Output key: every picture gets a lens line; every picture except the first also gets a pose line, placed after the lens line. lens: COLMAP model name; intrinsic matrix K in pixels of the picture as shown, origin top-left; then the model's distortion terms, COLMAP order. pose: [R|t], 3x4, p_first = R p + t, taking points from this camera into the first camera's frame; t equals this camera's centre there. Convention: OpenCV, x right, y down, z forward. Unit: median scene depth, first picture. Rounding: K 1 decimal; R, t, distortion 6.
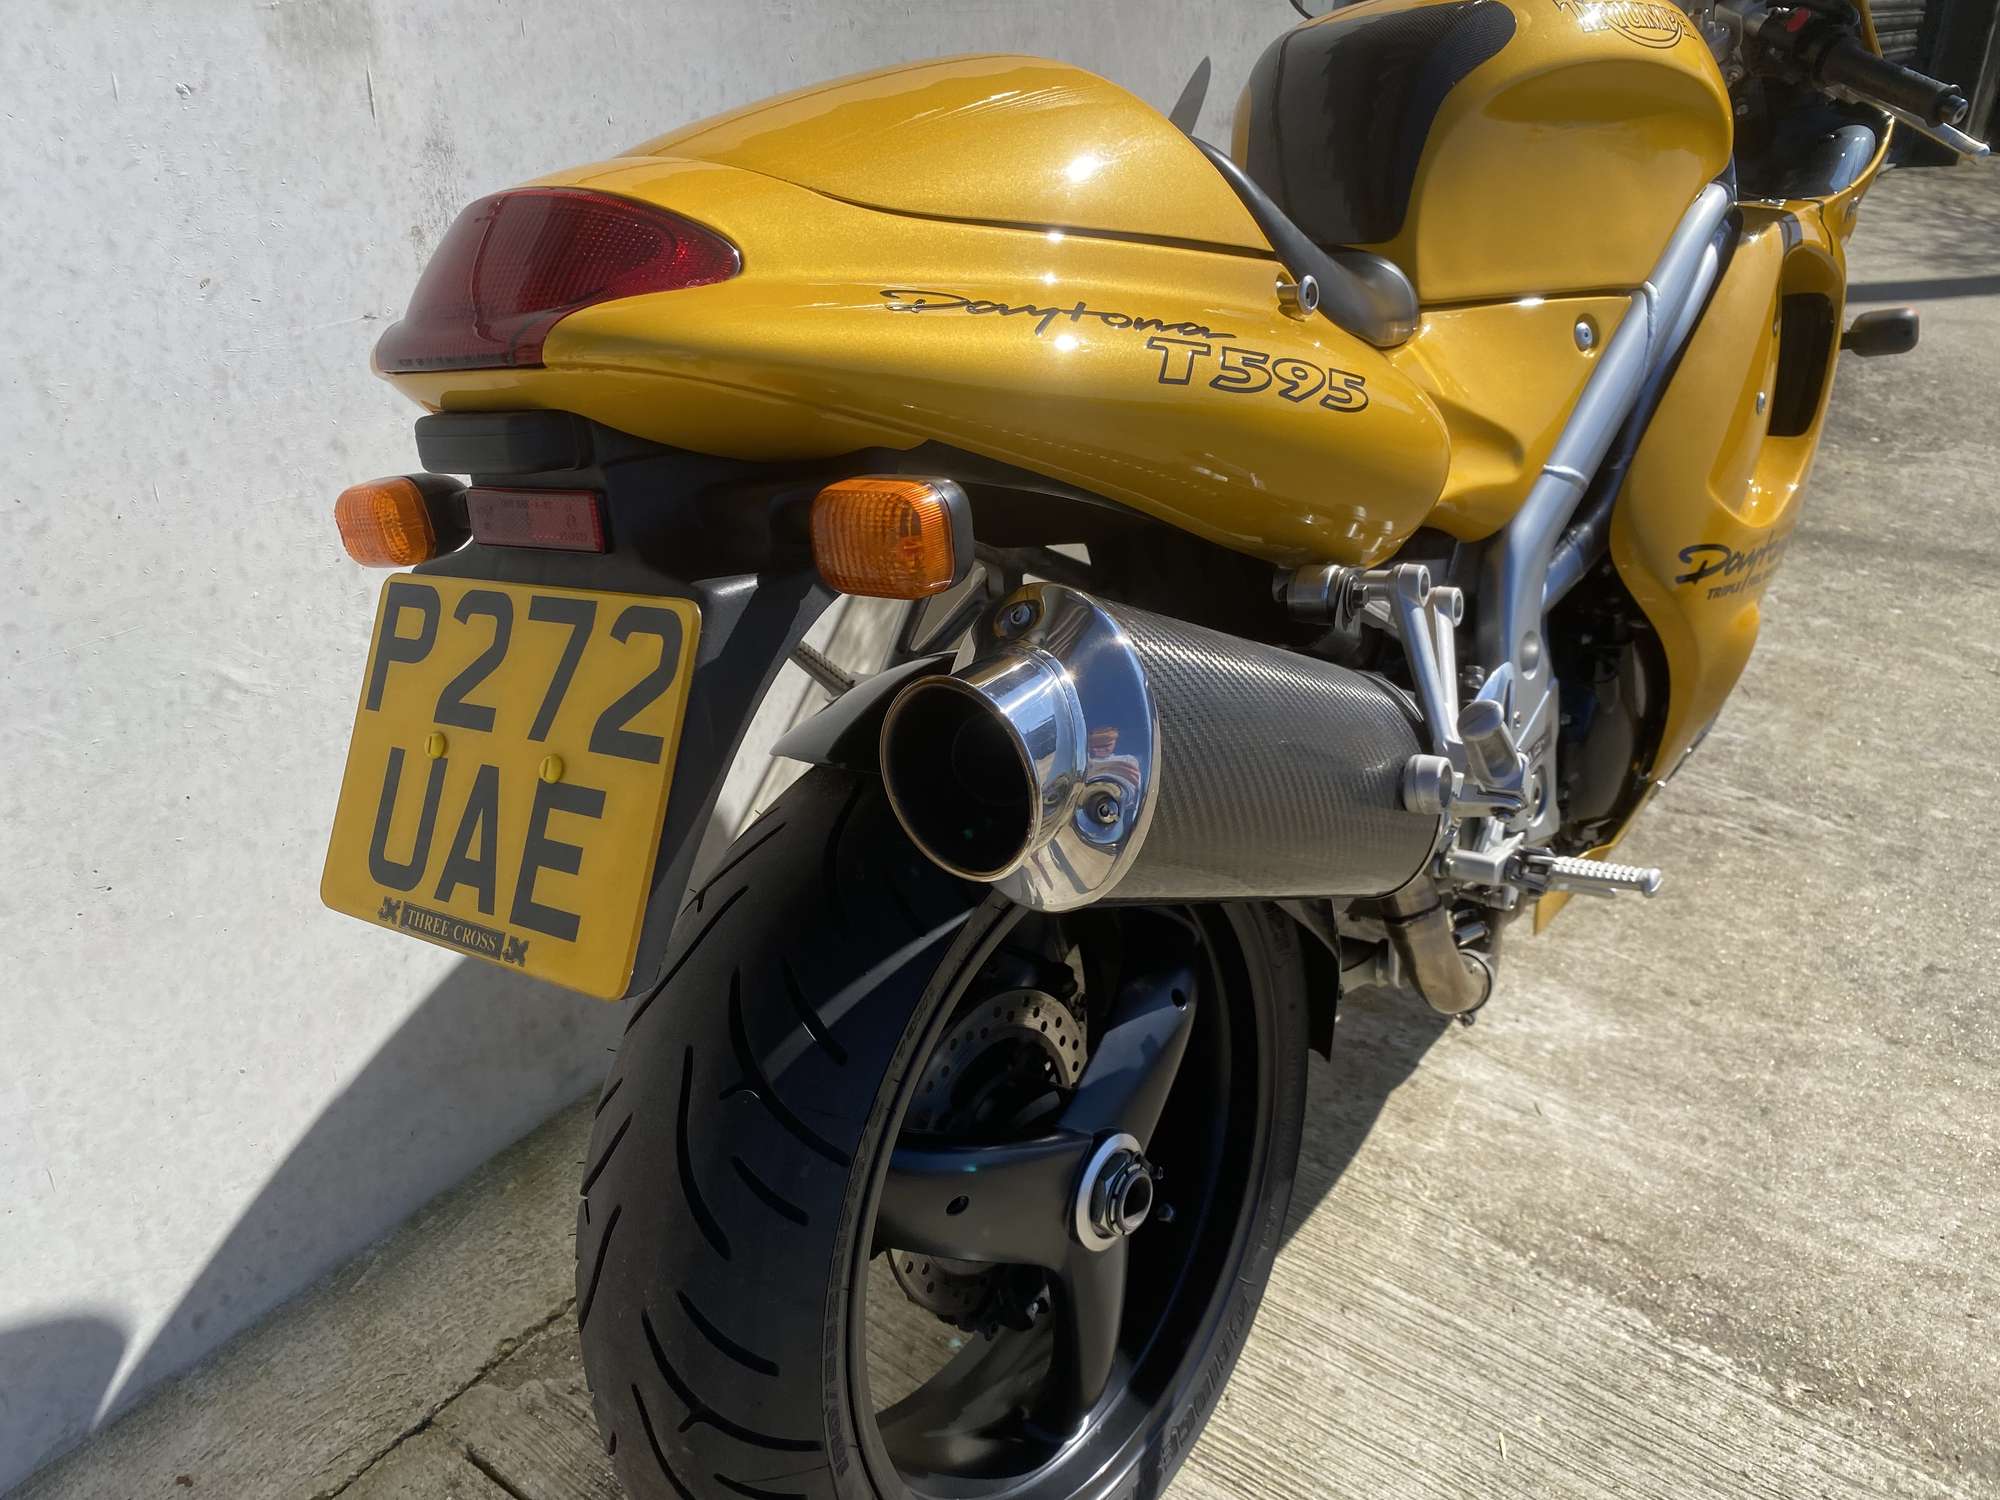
lens RADIAL K [[1564.3, 0, 1000.0], [0, 1564.3, 750.0], [0, 0, 1]] dist [0.000115, 0.006793]
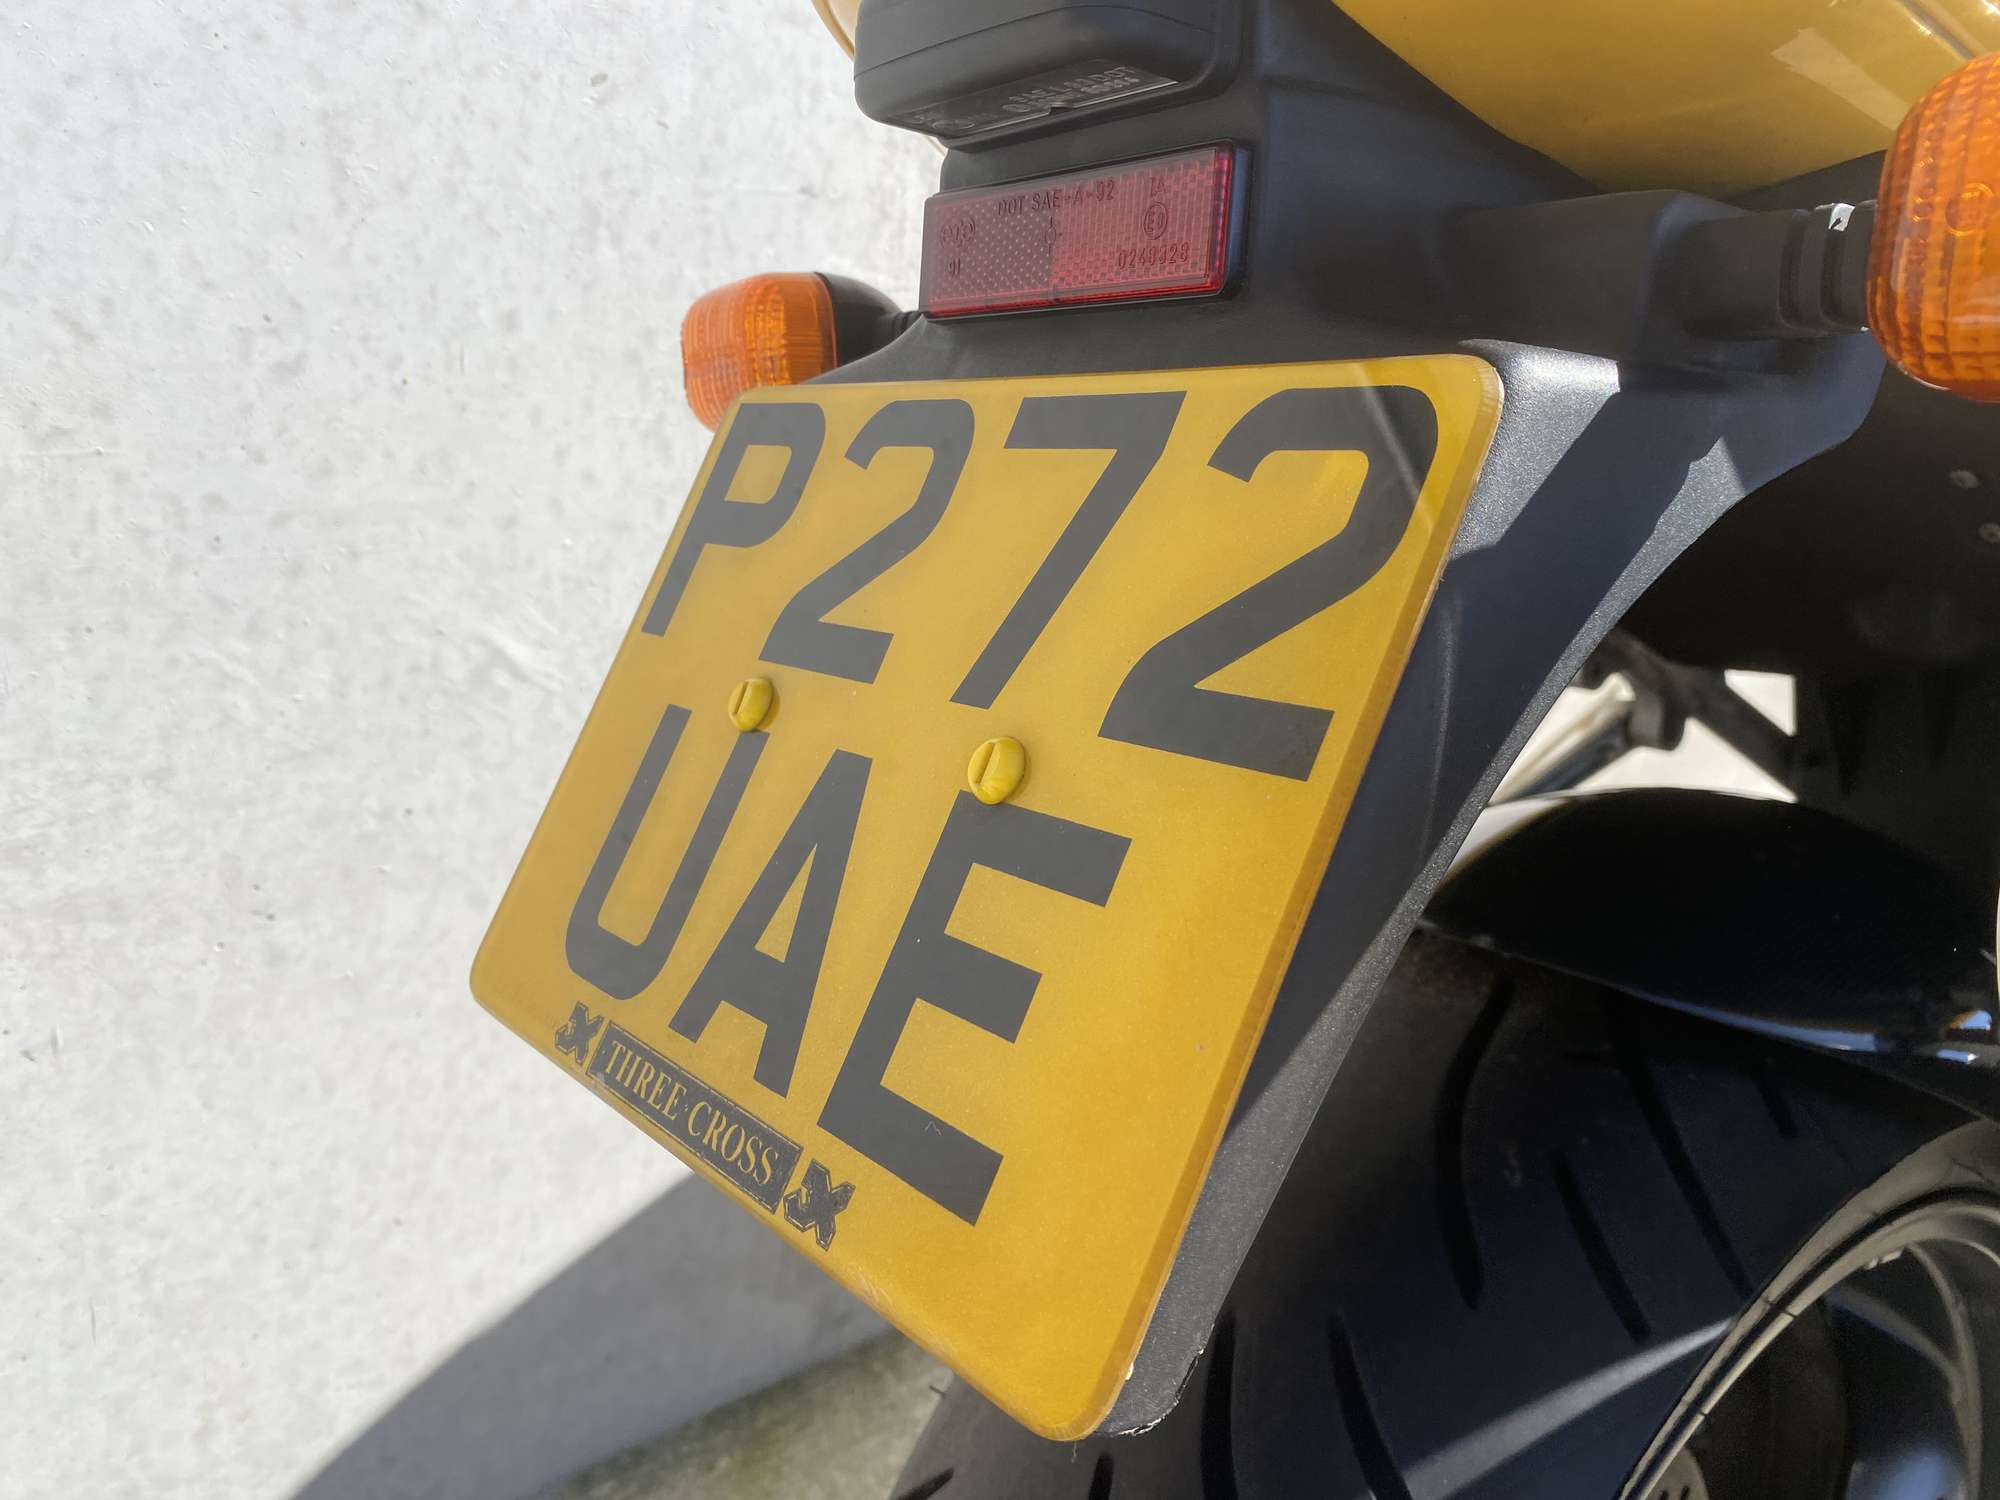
lens RADIAL K [[1564.3, 0, 1000.0], [0, 1564.3, 750.0], [0, 0, 1]] dist [0.000115, 0.006793]
pose [[0.960227, 0.174642, -0.217861, -0.137616], [-0.204390, 0.971219, -0.122302, 0.039253], [0.190232, 0.161966, 0.968286, 0.420447]]
